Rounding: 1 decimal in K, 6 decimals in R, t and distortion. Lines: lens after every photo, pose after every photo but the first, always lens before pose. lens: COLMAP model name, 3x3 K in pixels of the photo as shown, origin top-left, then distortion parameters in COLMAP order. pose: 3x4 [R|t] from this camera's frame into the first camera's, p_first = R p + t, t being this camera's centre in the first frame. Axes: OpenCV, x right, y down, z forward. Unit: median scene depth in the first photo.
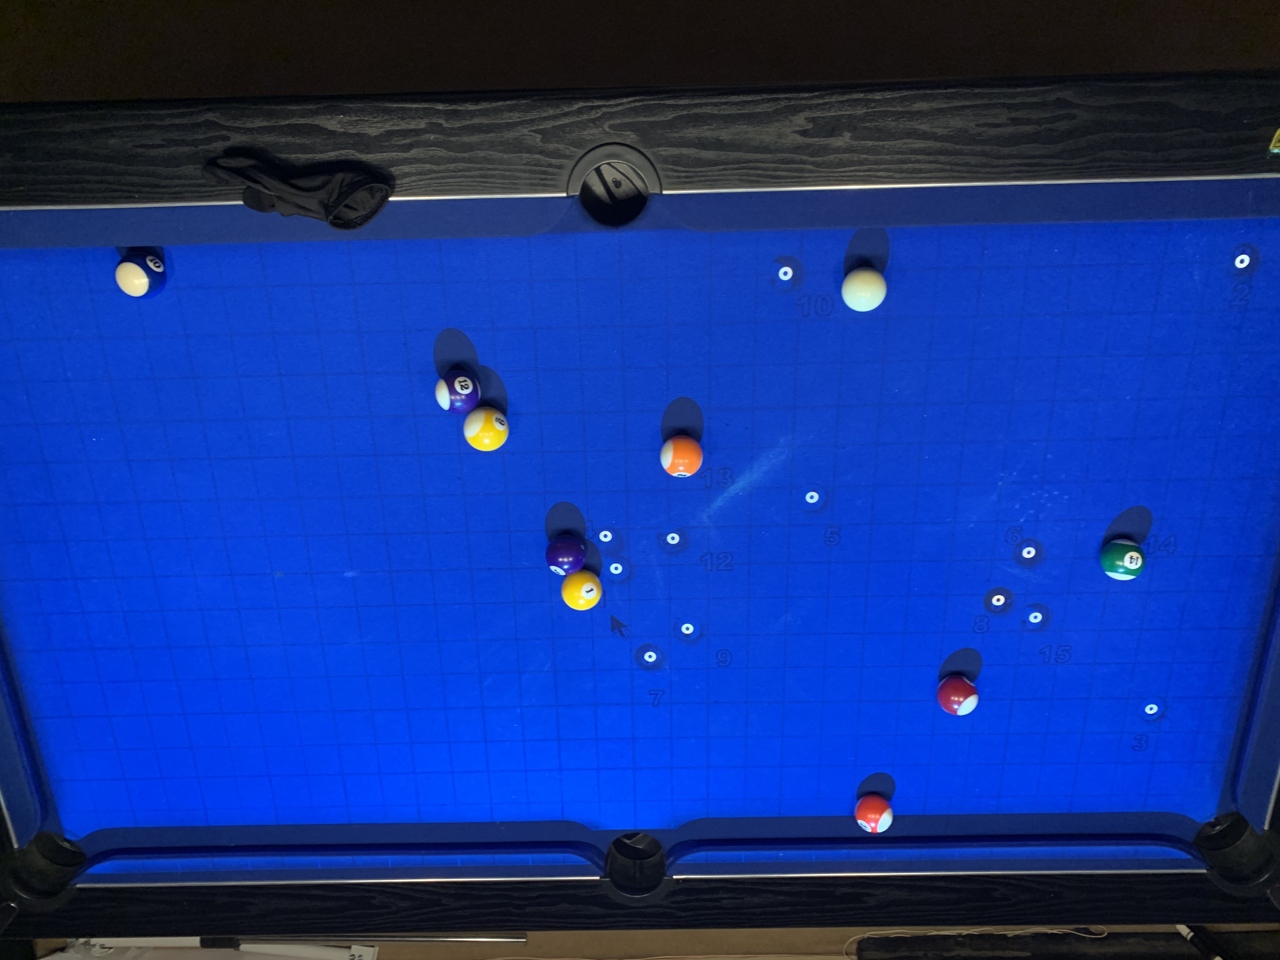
lens RADIAL K [[973.6, 0, 635.6], [0, 973.6, 478.7], [0, 0, 1]] dist [0.021987, -0.022077]
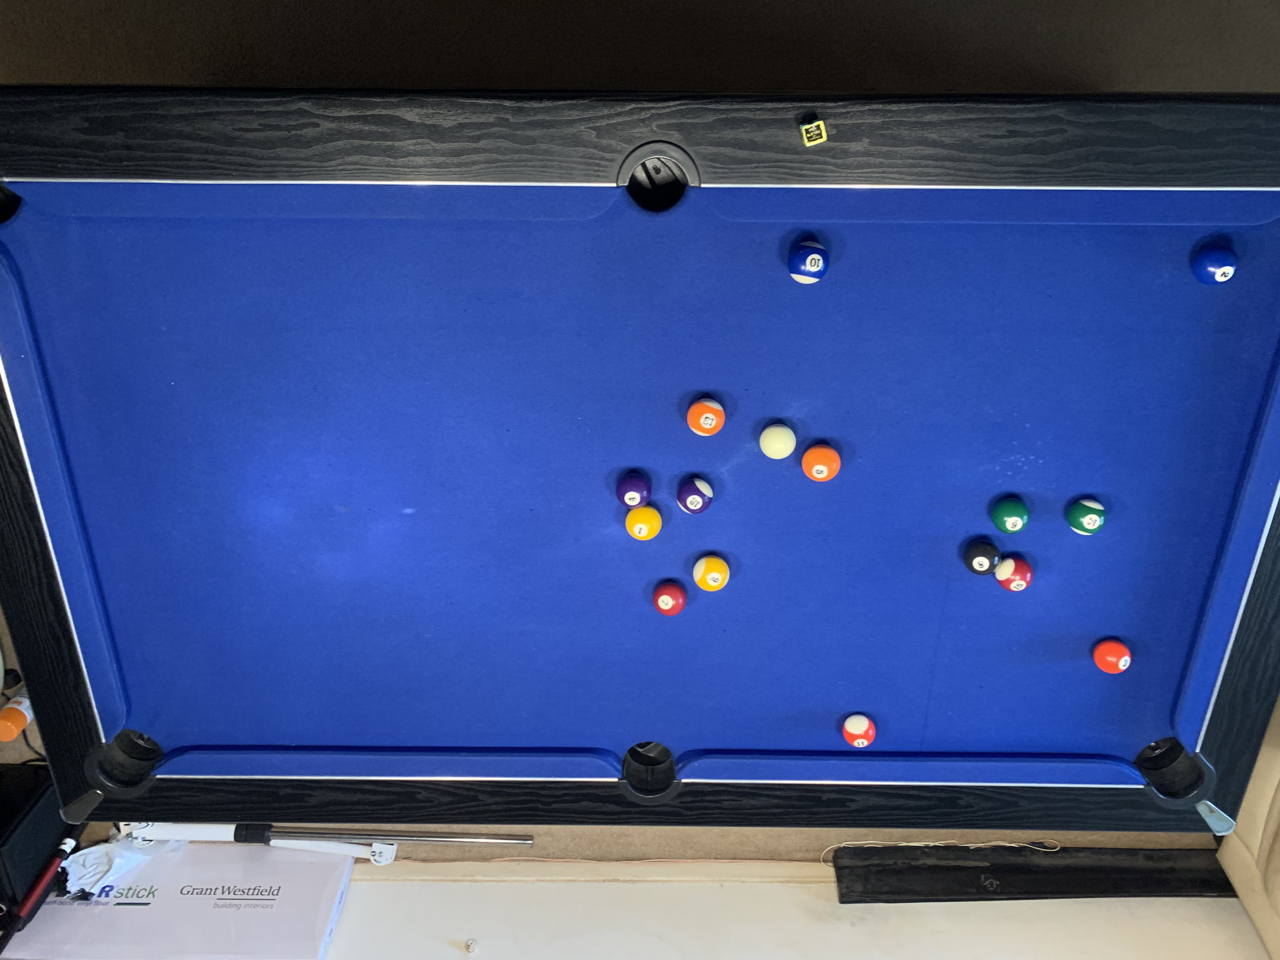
lens RADIAL K [[973.6, 0, 638.5], [0, 973.6, 478.3], [0, 0, 1]] dist [0.021987, -0.022077]
pose [[0.999472, 0.027812, 0.016779, -0.047088], [-0.028901, 0.997226, 0.068600, -0.026024], [-0.014825, -0.069049, 0.997503, -0.131504]]
